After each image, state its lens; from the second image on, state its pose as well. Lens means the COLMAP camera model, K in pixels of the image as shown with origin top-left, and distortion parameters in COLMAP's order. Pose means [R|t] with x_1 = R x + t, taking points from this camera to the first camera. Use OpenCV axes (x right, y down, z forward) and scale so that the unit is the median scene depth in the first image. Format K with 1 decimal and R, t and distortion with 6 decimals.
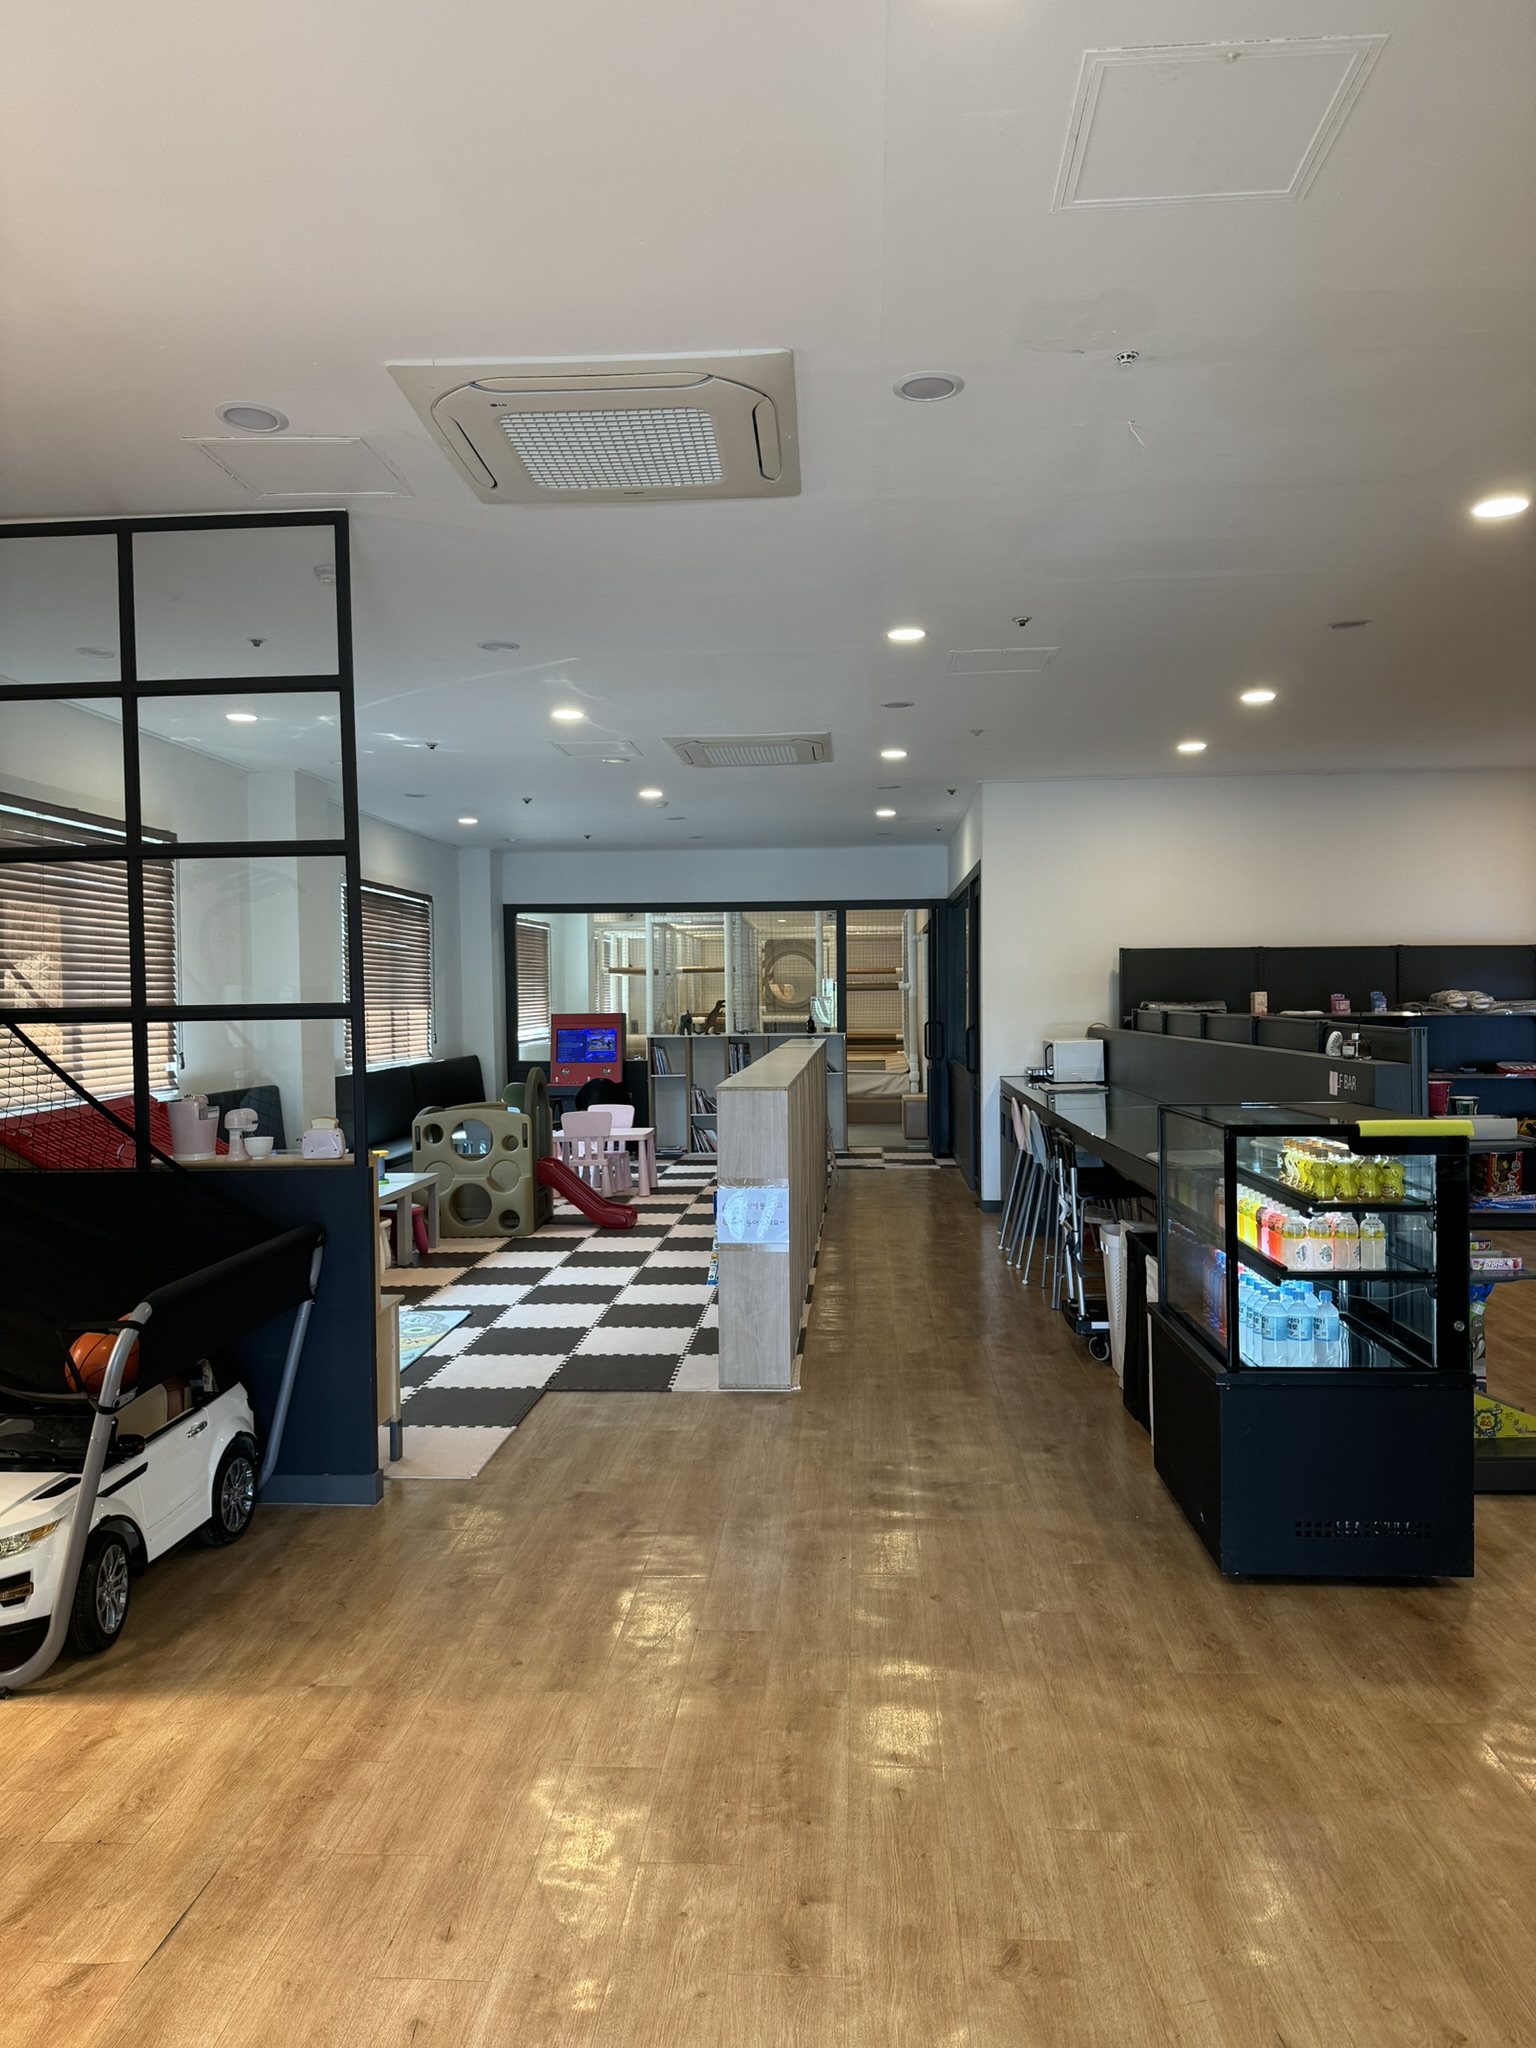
lens RADIAL K [[1433.3, 0, 767.7], [0, 1433.3, 1036.1], [0, 0, 1]] dist [0.042421, -0.045119]
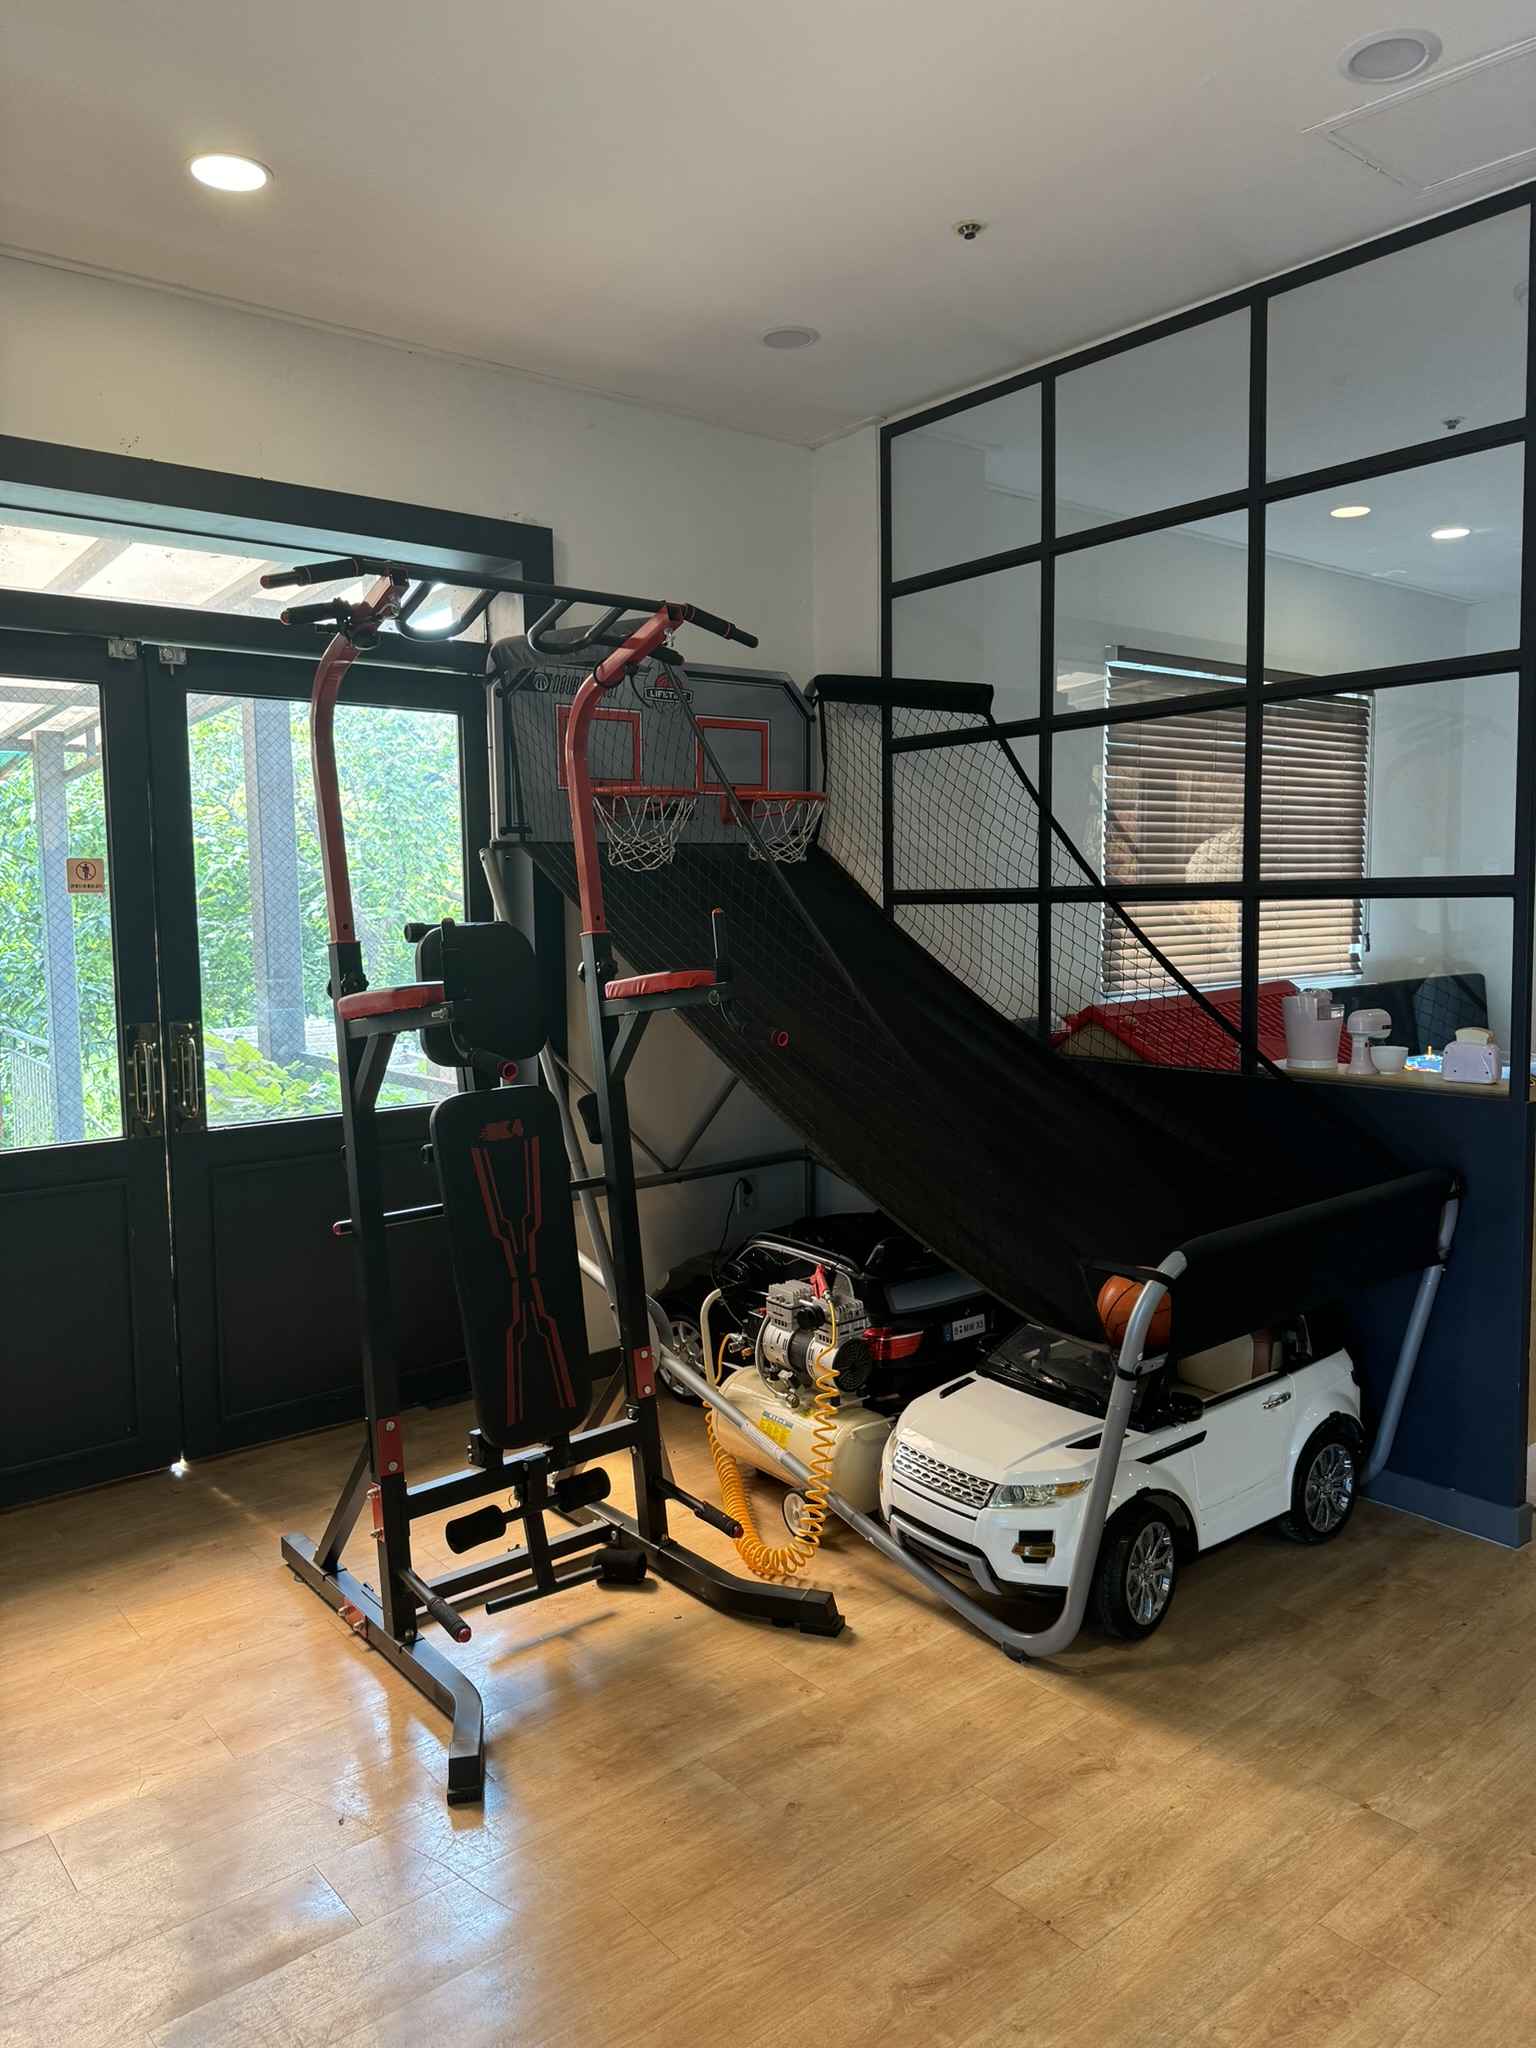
lens RADIAL K [[1433.3, 0, 784.6], [0, 1433.3, 1011.7], [0, 0, 1]] dist [0.042421, -0.045119]
pose [[0.685800, 0.067520, -0.724652, -0.009310], [-0.015442, 0.996813, 0.078265, -0.009339], [0.727627, -0.042484, 0.684657, 0.292564]]
